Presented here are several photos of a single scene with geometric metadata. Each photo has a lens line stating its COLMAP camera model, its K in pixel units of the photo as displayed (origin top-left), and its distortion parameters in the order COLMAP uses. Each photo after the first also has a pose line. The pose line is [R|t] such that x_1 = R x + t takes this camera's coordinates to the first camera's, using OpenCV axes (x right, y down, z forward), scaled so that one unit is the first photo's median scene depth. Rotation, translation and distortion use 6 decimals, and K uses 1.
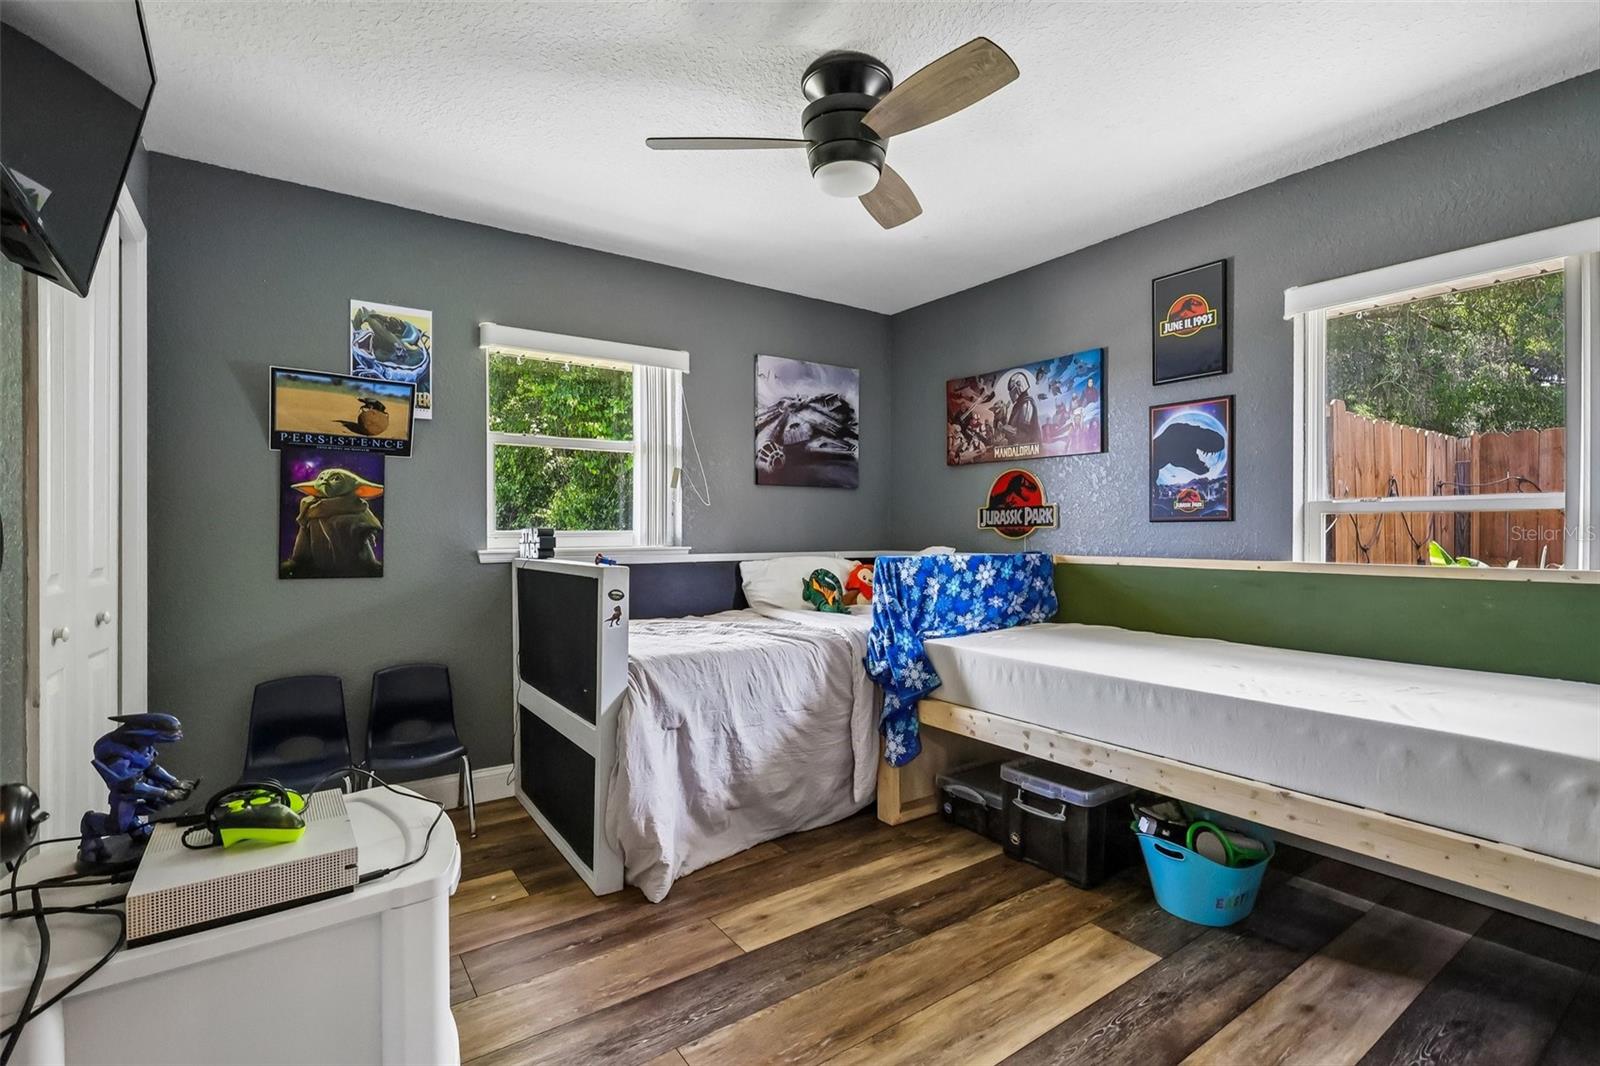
lens RADIAL K [[740.0, 0, 800.5], [0, 740.0, 534.5], [0, 0, 1]] dist [-0.004228, 0.002097]
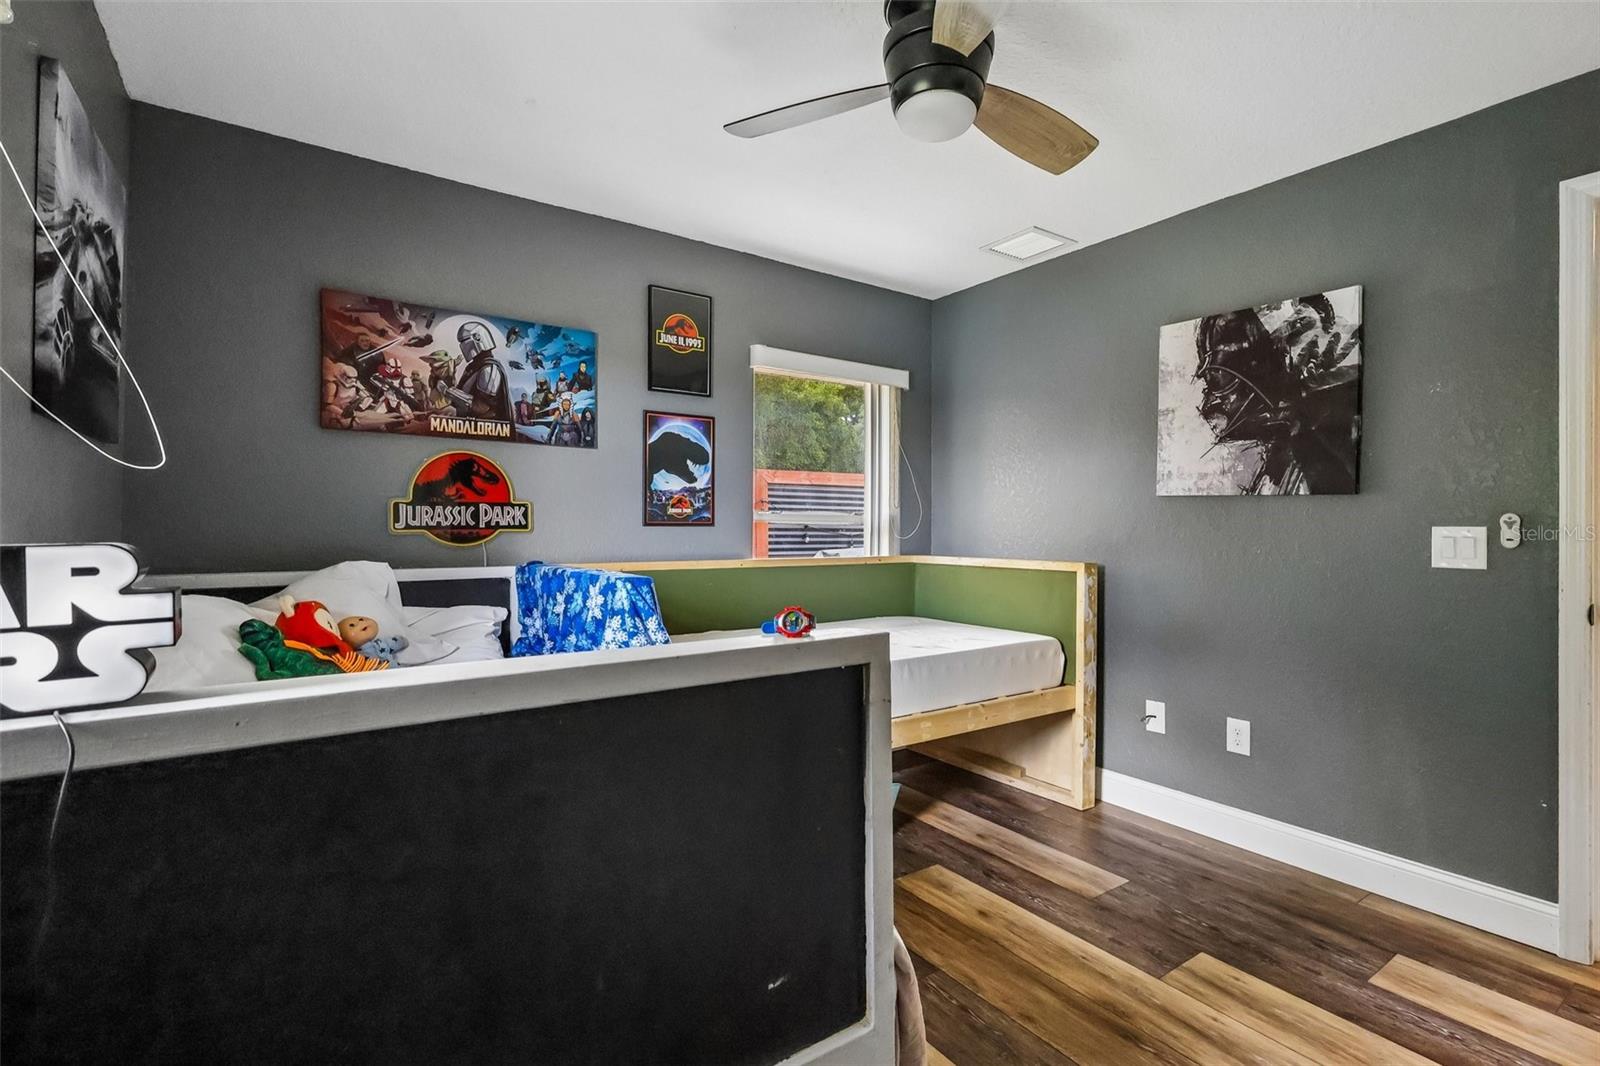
lens RADIAL K [[740.0, 0, 802.0], [0, 740.0, 528.8], [0, 0, 1]] dist [-0.004228, 0.002097]
pose [[0.007262, 0.002890, 0.999969, -0.464055], [0.002164, 0.999993, -0.002905, -0.008742], [-0.999971, 0.002185, 0.007255, 0.695444]]
